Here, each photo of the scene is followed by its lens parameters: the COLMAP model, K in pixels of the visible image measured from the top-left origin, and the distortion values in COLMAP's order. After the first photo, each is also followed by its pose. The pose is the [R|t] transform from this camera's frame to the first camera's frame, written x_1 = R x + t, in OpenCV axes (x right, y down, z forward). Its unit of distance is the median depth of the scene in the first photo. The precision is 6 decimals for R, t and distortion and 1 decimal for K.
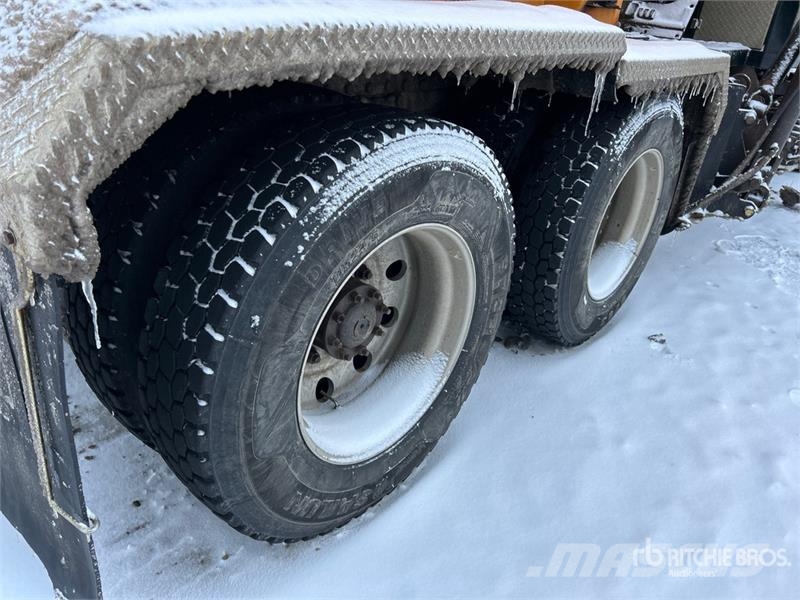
lens RADIAL K [[595.3, 0, 400.0], [0, 595.3, 300.0], [0, 0, 1]] dist [0.077872, -0.100632]
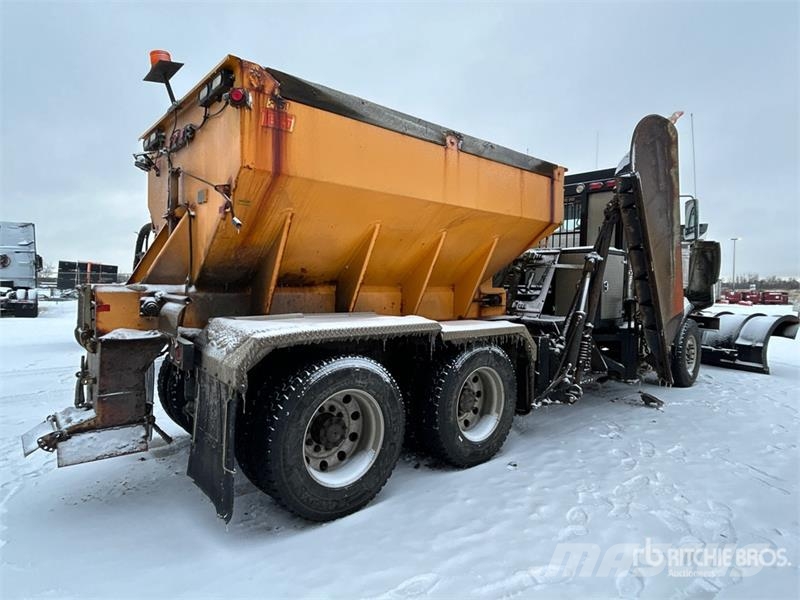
lens RADIAL K [[468.4, 0, 400.0], [0, 468.4, 300.0], [0, 0, 1]] dist [-0.011884, 0.017621]
pose [[0.989493, -0.075514, -0.123296, 0.579545], [0.013320, 0.896754, -0.442328, 0.488088], [0.143968, 0.436038, 0.888338, -1.161982]]
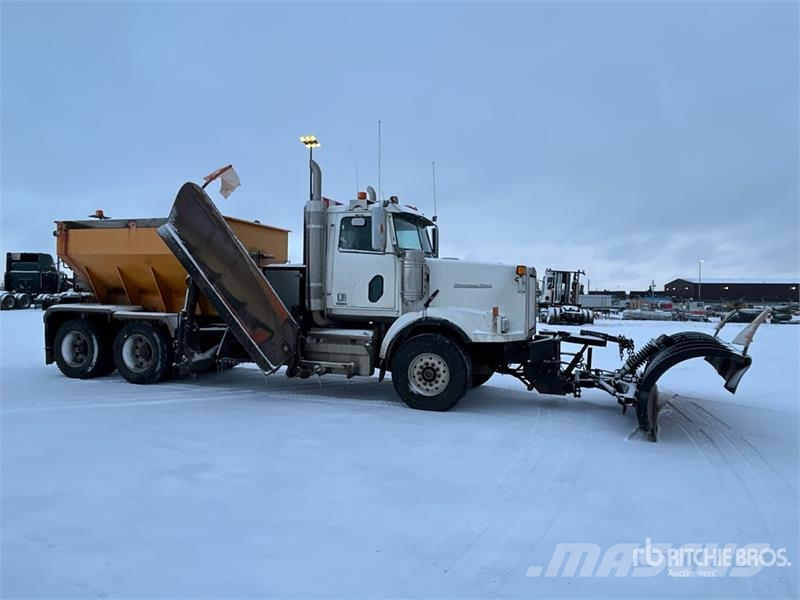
lens RADIAL K [[543.4, 0, 400.0], [0, 543.4, 300.0], [0, 0, 1]] dist [0.025790, -0.039407]
pose [[0.382958, -0.077299, -0.920526, 8.164166], [-0.416697, 0.874895, -0.246822, -0.473076], [0.824443, 0.478103, 0.302838, 2.114113]]
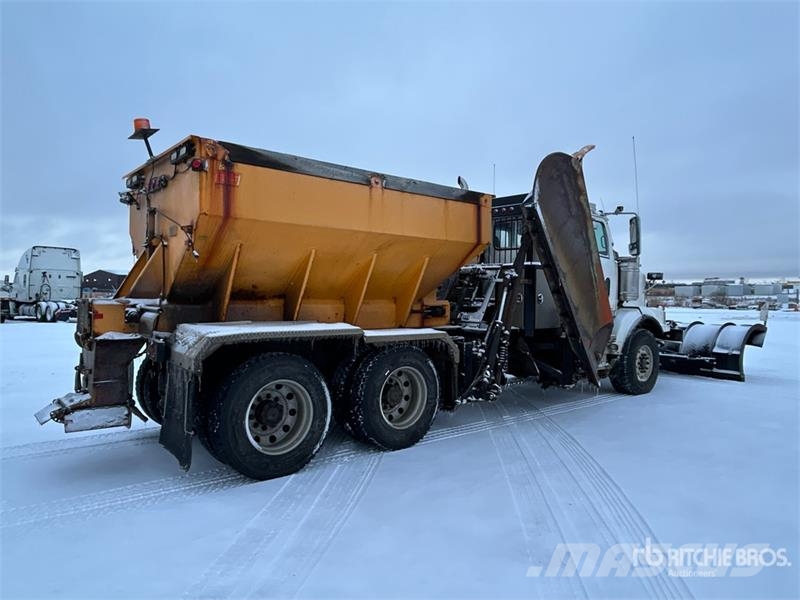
lens RADIAL K [[543.4, 0, 400.0], [0, 543.4, 300.0], [0, 0, 1]] dist [0.025790, -0.039407]
pose [[0.986690, -0.081167, -0.140904, 1.279804], [0.006184, 0.884617, -0.466276, 1.042979], [0.162493, 0.459199, 0.873345, -2.113375]]
